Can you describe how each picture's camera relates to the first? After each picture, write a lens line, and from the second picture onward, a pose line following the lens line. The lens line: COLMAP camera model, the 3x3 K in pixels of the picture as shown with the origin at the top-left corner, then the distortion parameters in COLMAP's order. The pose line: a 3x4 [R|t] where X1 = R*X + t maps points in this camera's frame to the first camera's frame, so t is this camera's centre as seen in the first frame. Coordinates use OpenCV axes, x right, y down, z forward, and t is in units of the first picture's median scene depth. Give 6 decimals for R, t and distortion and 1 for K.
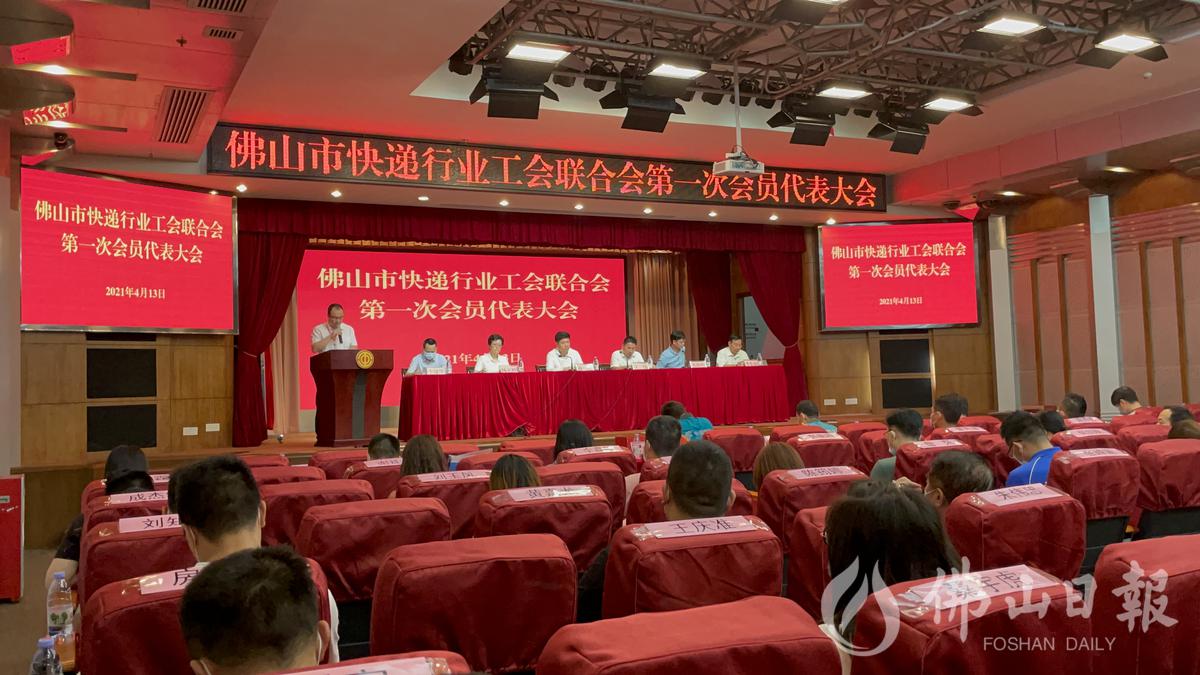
lens RADIAL K [[1032.1, 0, 600.0], [0, 1032.1, 337.5], [0, 0, 1]] dist [0.018985, 0.003871]
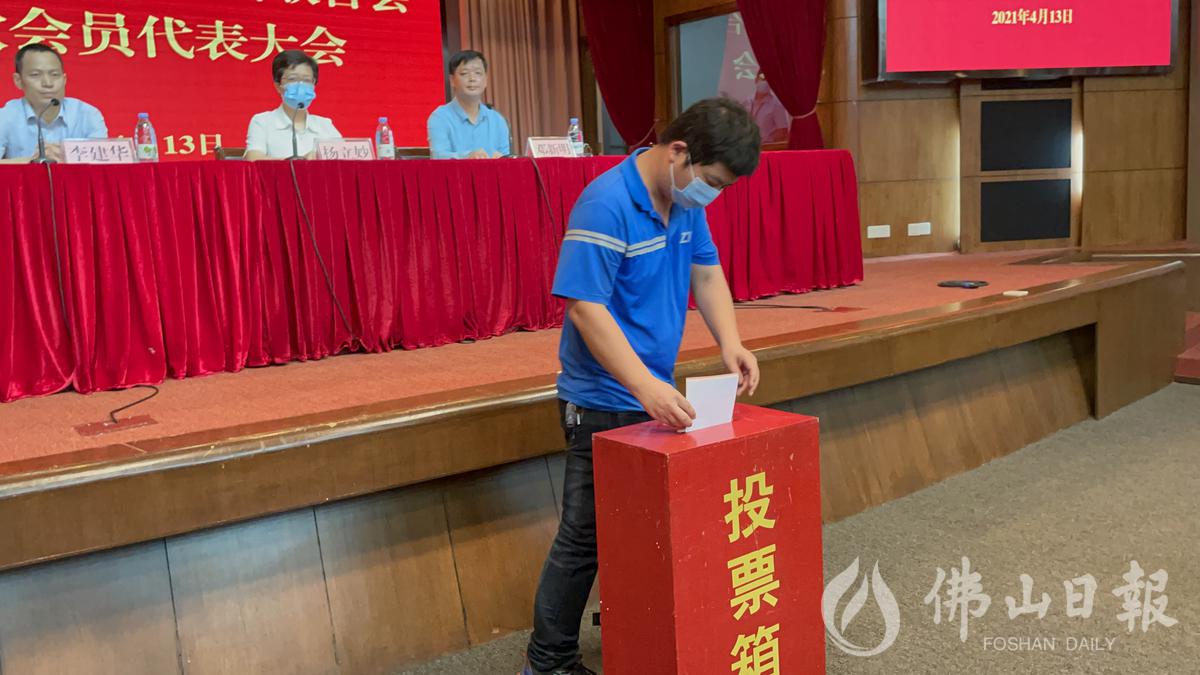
lens RADIAL K [[1032.1, 0, 600.0], [0, 1032.1, 337.5], [0, 0, 1]] dist [0.018985, 0.003871]
pose [[0.980421, -0.036169, 0.193564, -0.003508], [0.001758, 0.984556, 0.175064, 0.025871], [-0.196906, -0.171296, 0.965342, 0.540169]]
